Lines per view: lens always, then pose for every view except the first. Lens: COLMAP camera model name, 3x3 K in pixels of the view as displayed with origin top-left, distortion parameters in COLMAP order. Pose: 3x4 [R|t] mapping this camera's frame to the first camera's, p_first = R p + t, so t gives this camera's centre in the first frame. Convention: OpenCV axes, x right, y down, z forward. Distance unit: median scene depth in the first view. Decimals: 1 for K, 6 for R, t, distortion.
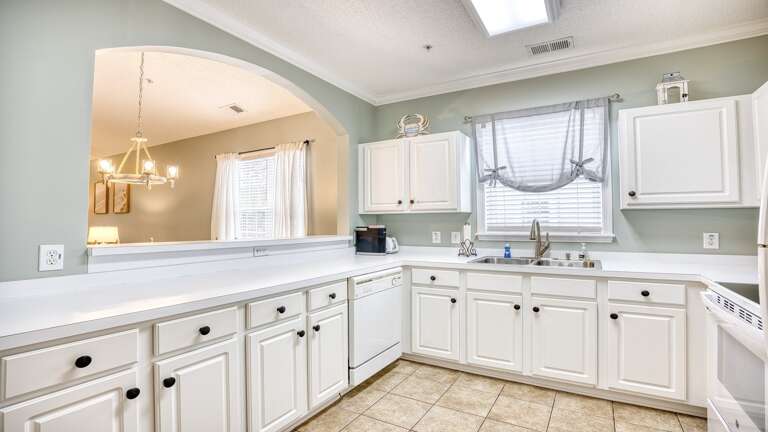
lens RADIAL K [[376.9, 0, 383.0], [0, 376.9, 217.9], [0, 0, 1]] dist [-0.004148, 0.003430]
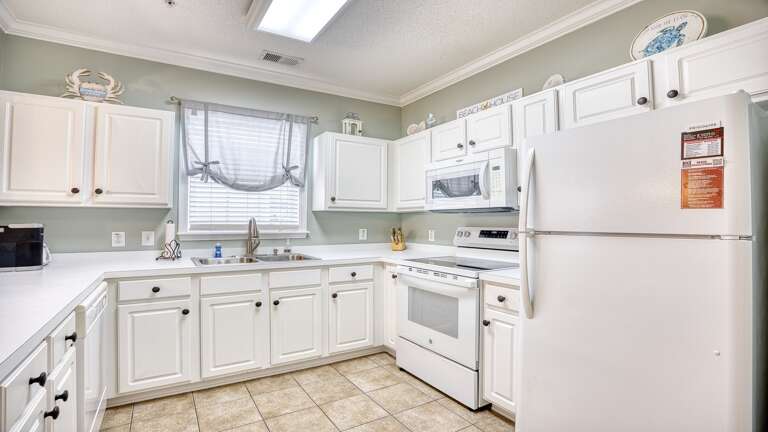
lens RADIAL K [[376.9, 0, 382.4], [0, 376.9, 217.0], [0, 0, 1]] dist [-0.004148, 0.003430]
pose [[0.498847, 0.015318, 0.866555, -0.321320], [-0.015924, 0.999837, -0.008506, 0.004750], [-0.866544, -0.009556, 0.499010, 0.185321]]
